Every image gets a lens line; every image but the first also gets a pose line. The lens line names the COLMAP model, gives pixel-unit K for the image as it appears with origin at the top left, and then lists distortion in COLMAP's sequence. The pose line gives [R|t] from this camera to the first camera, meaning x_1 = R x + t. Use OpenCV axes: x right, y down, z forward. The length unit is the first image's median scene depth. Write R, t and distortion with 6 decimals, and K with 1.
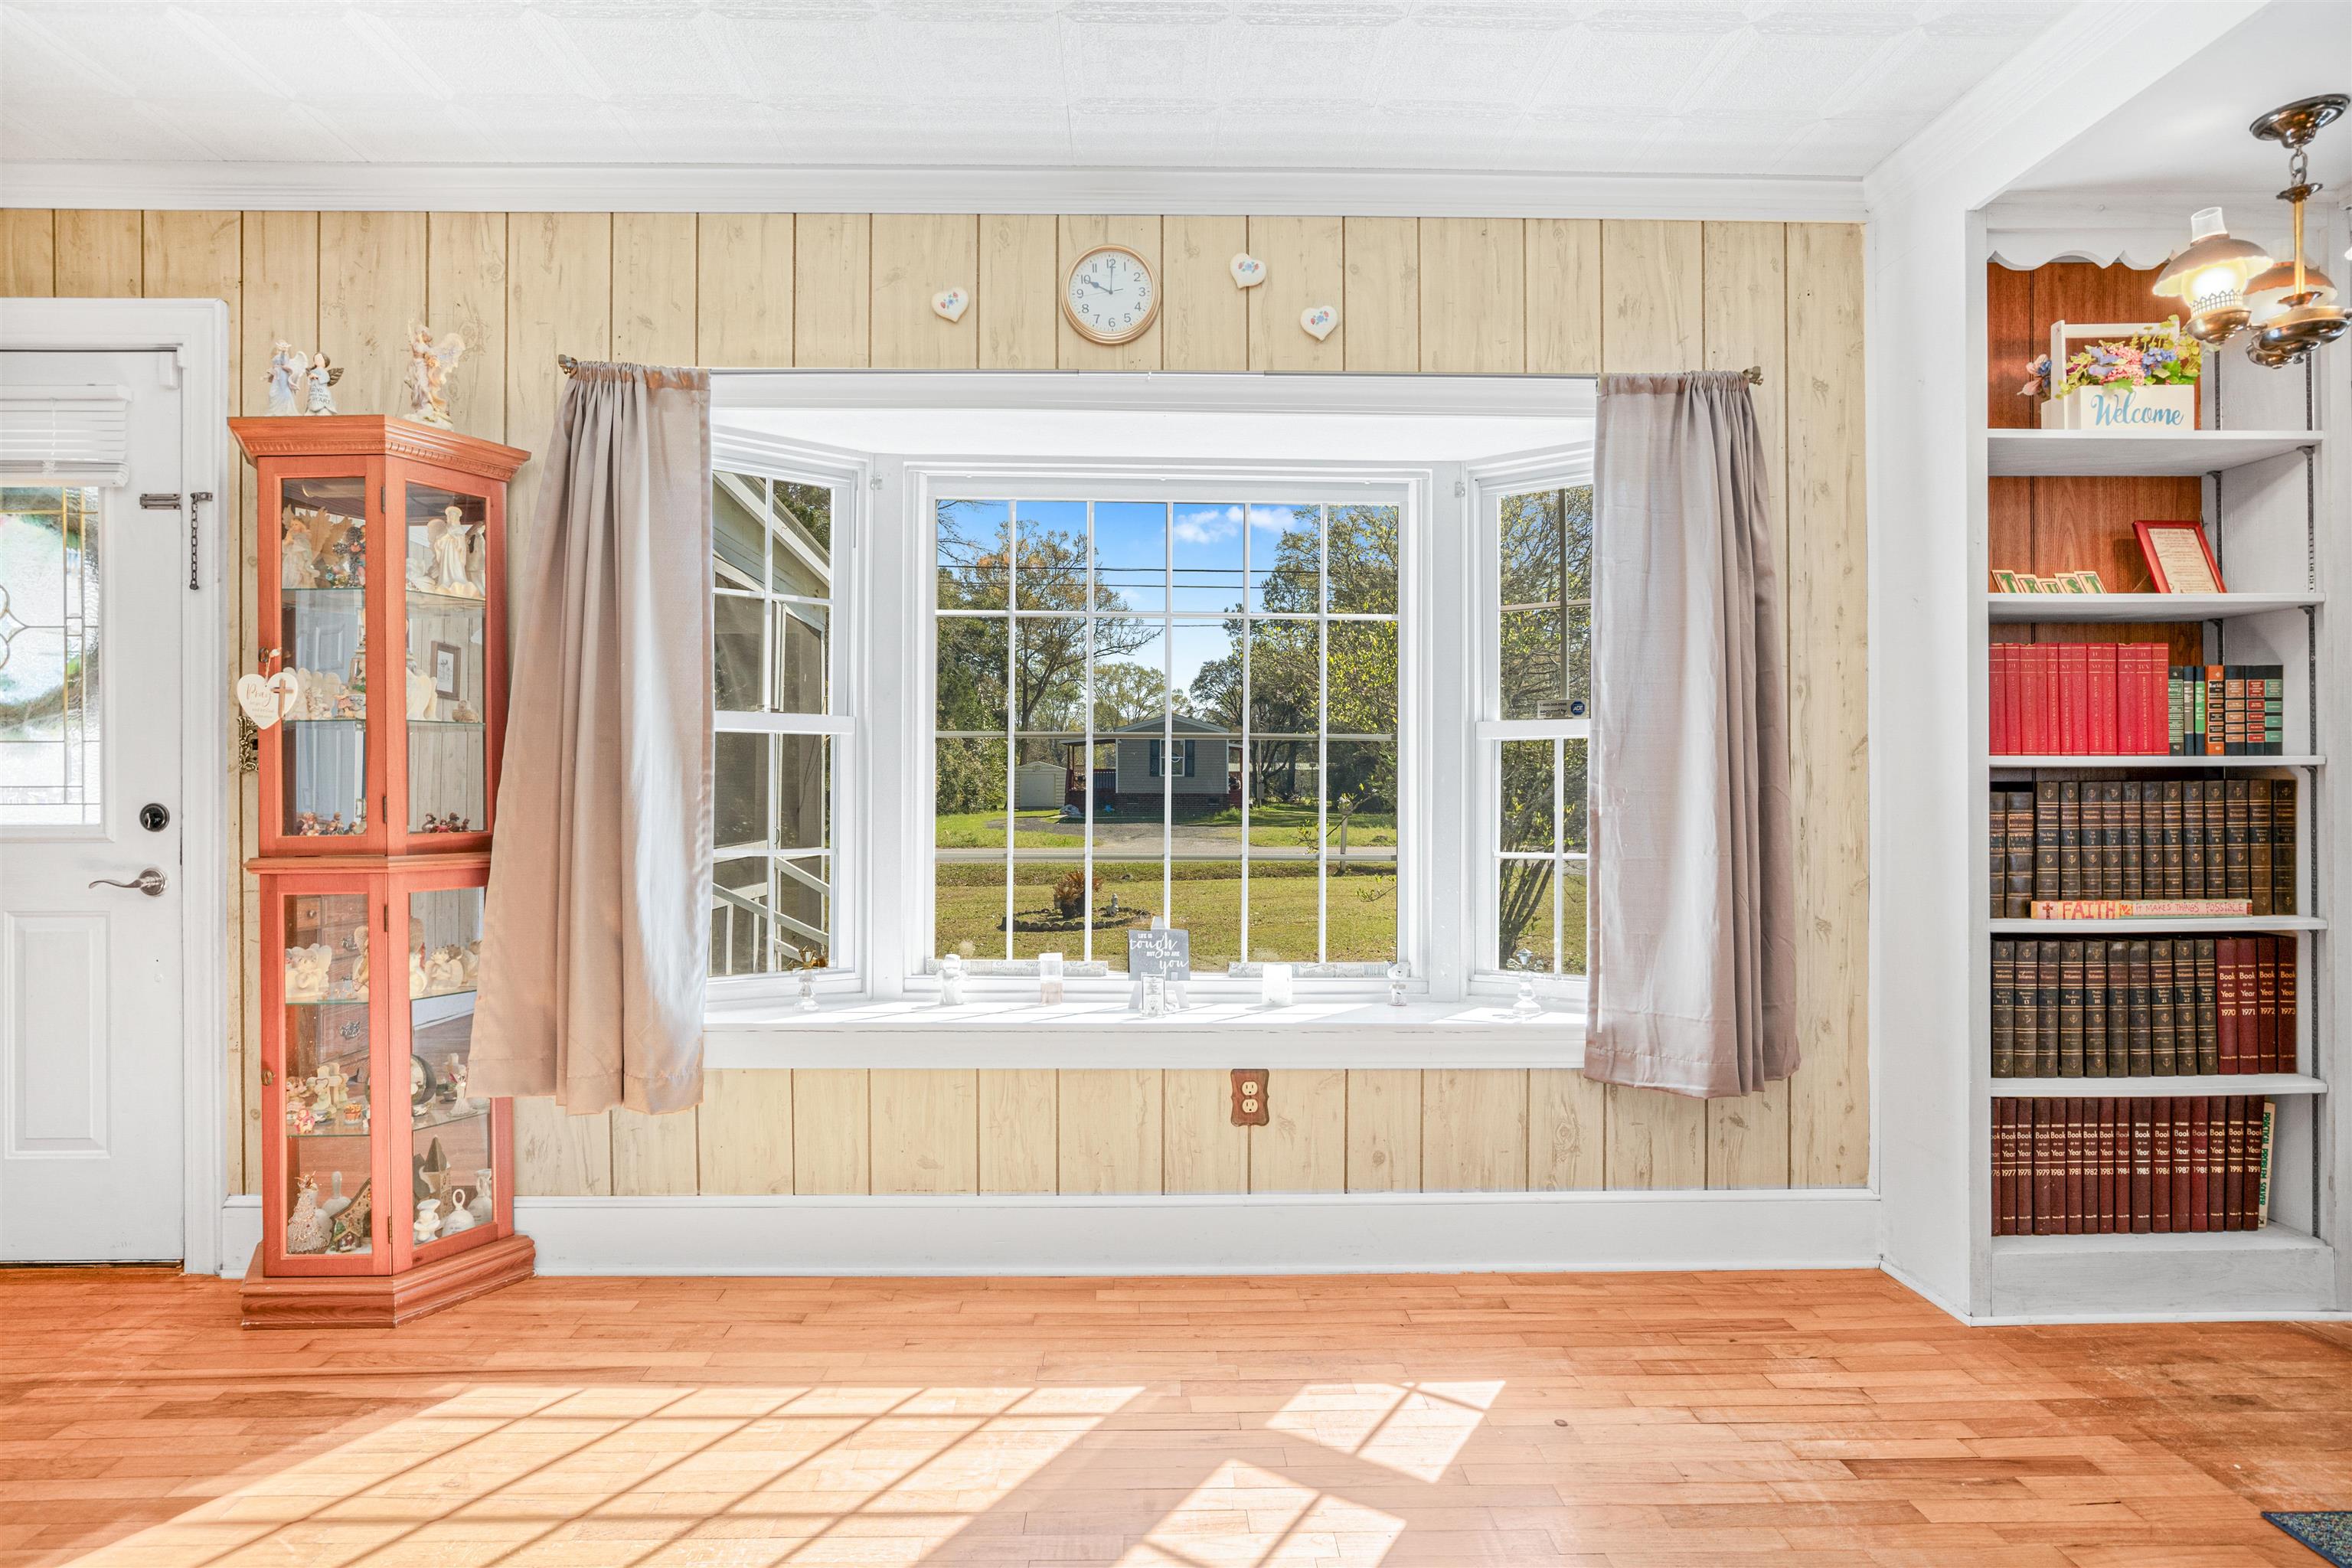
lens RADIAL K [[1220.6, 0, 1174.9], [0, 1220.6, 800.8], [0, 0, 1]] dist [-0.036464, 0.018346]
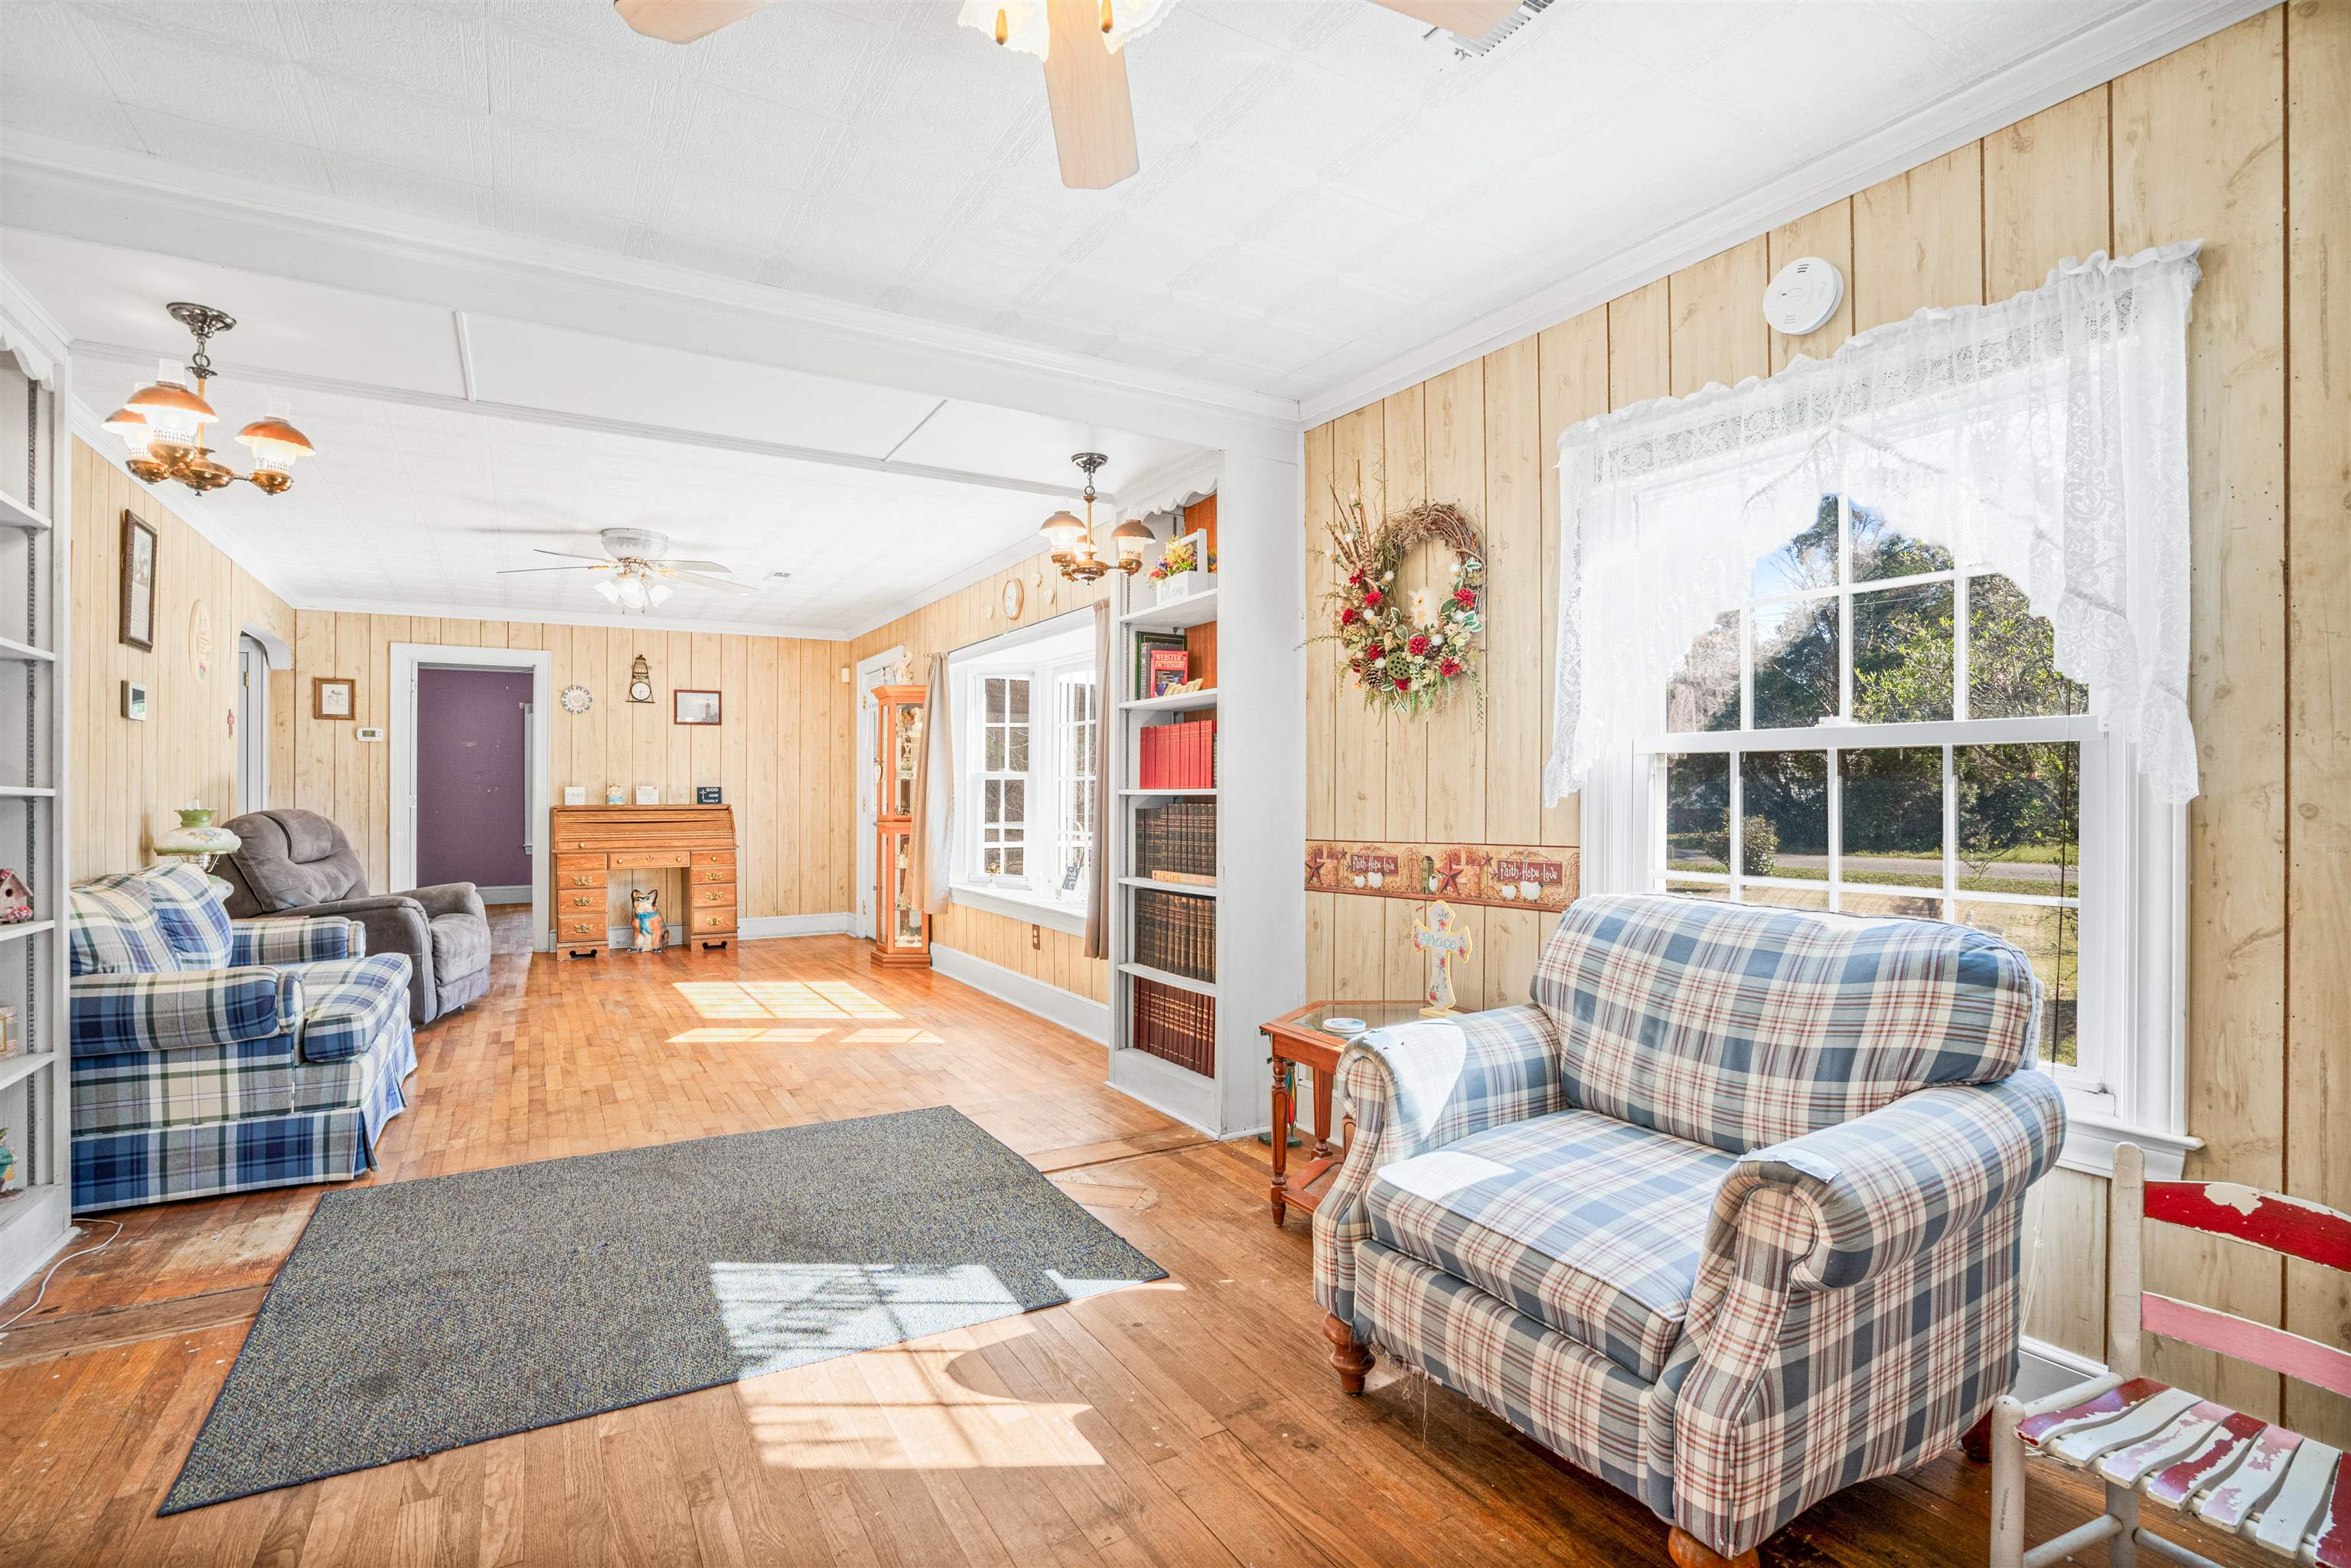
lens RADIAL K [[1103.9, 0, 1163.6], [0, 1103.9, 789.5], [0, 0, 1]] dist [-0.058054, 0.022177]
pose [[0.477602, -0.001499, -0.878575, 2.055924], [-0.010654, 0.999915, -0.007498, -0.023155], [0.878512, 0.012942, 0.477545, 0.214570]]
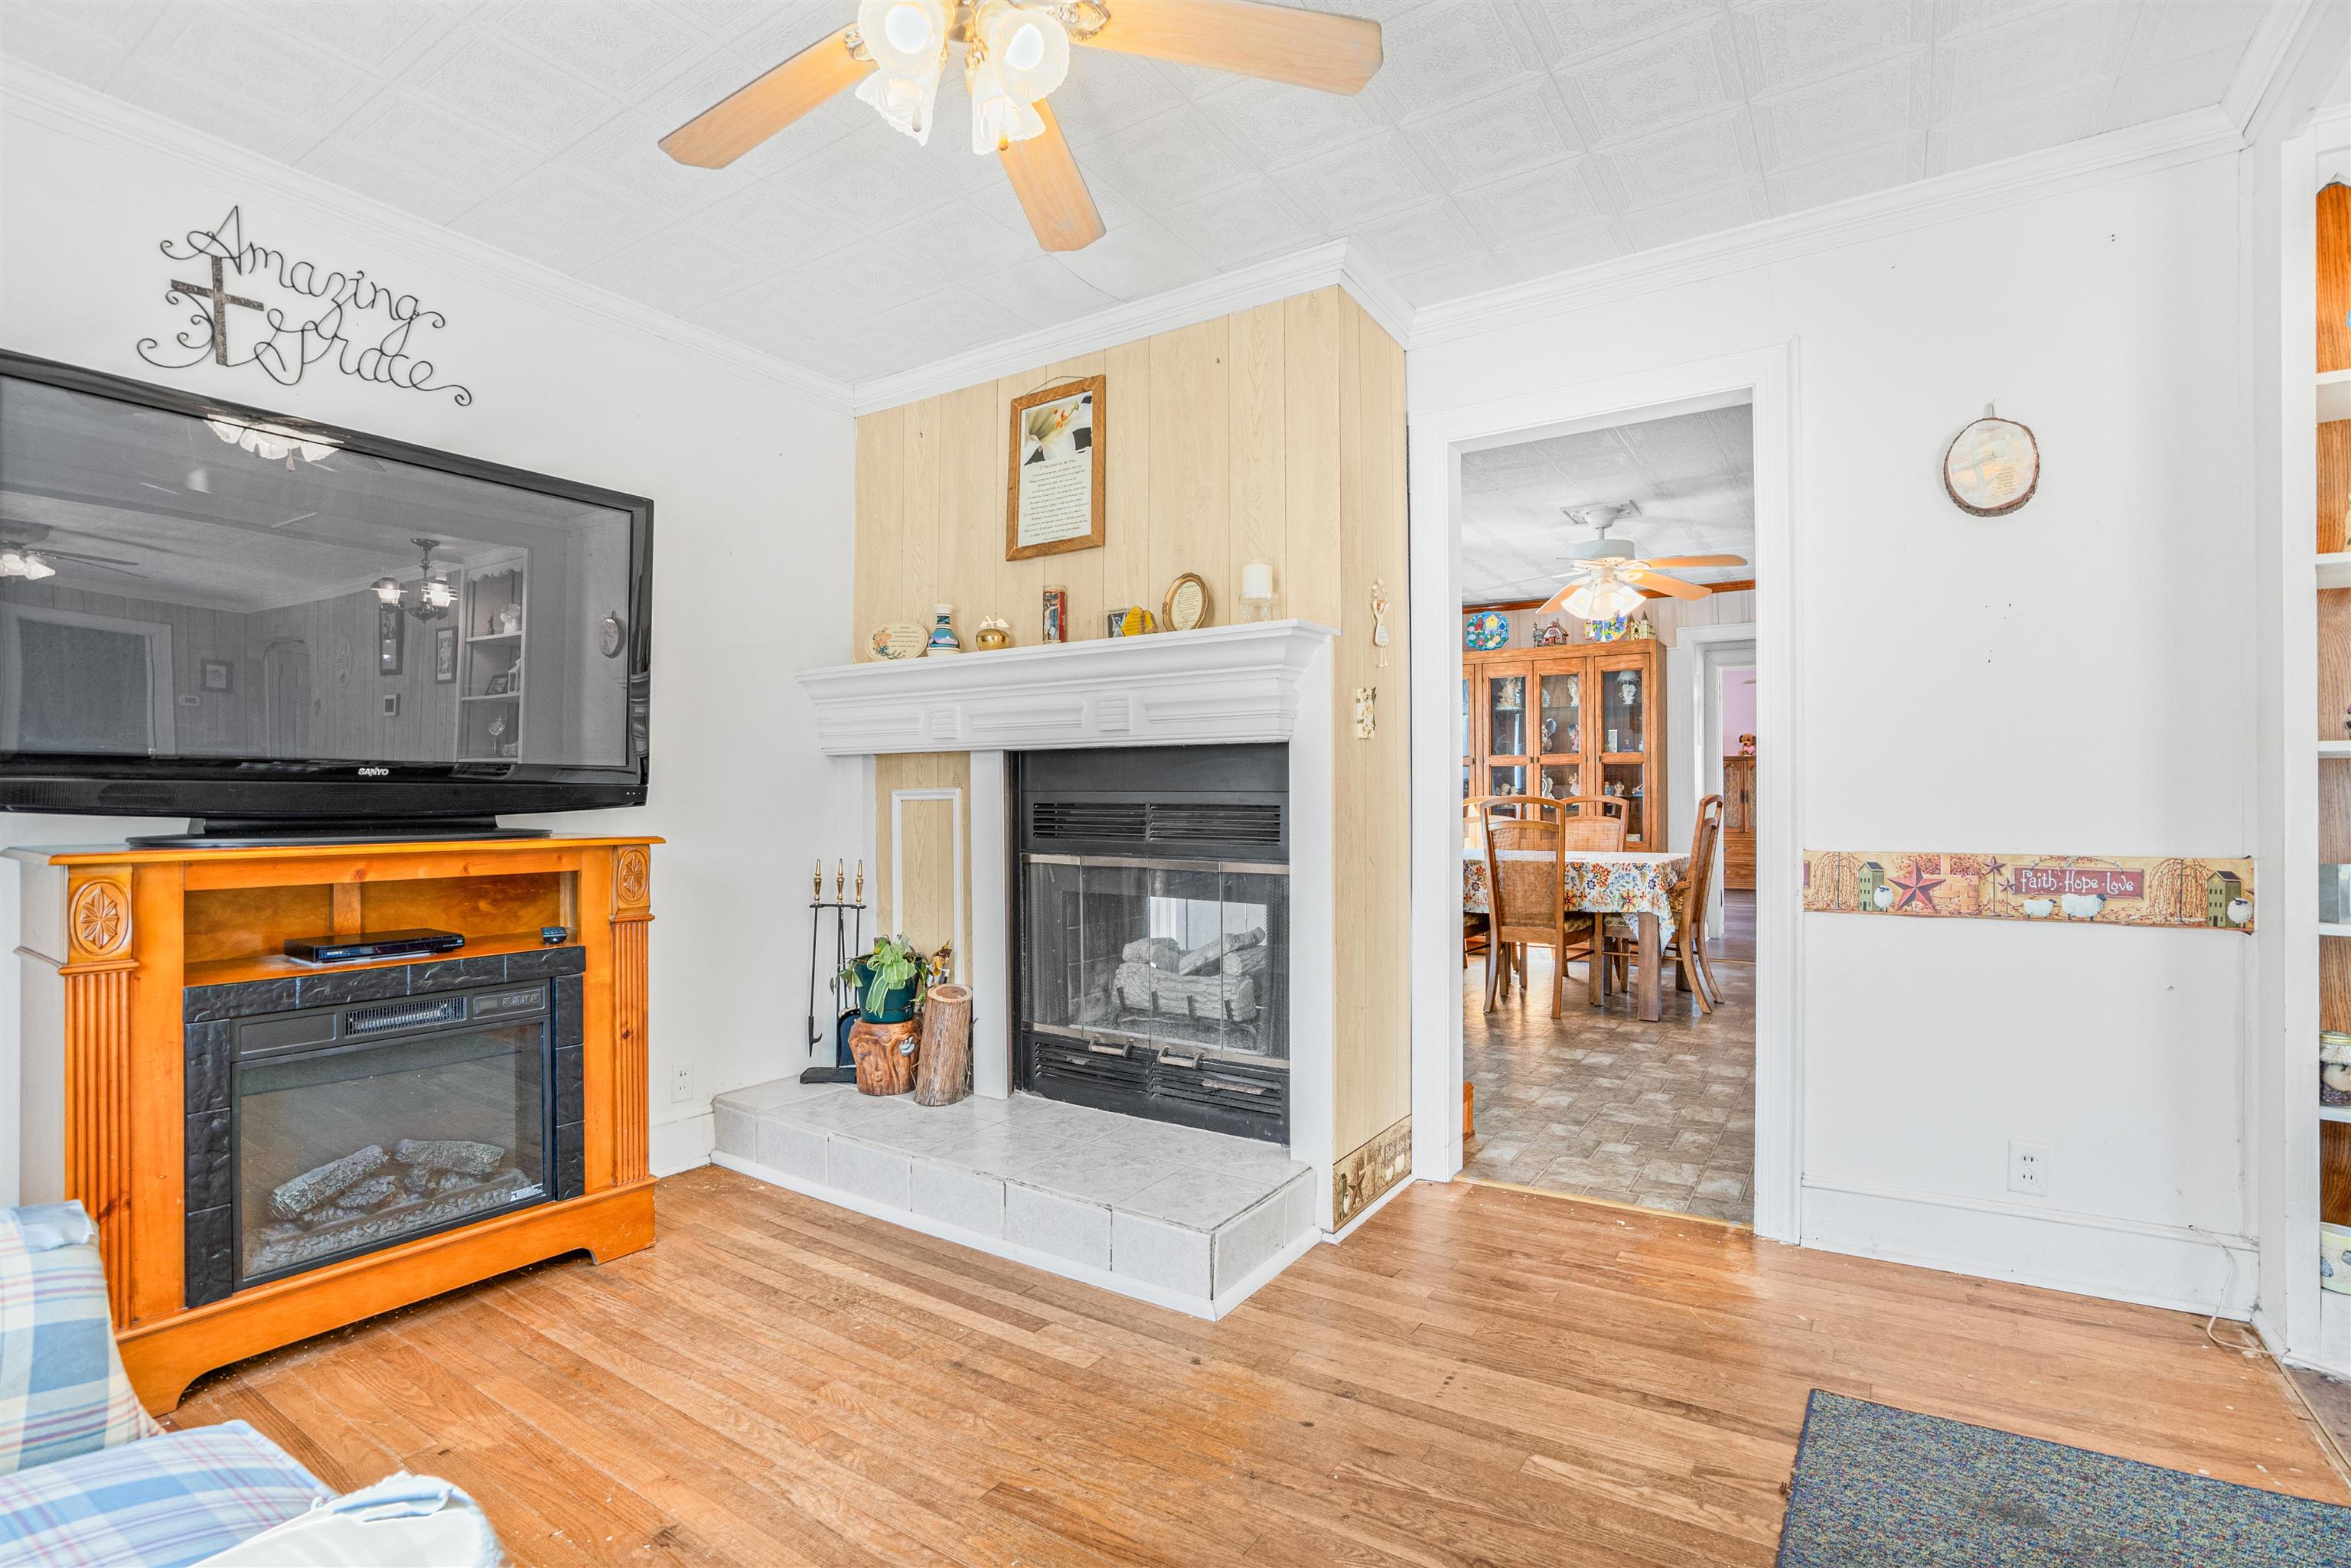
lens RADIAL K [[1103.9, 0, 1163.6], [0, 1103.9, 789.5], [0, 0, 1]] dist [-0.058054, 0.022177]
pose [[-0.820826, 0.012744, 0.571036, 1.161563], [0.011290, 0.999918, -0.006087, 0.003690], [-0.571067, 0.001450, -0.820902, 0.837396]]
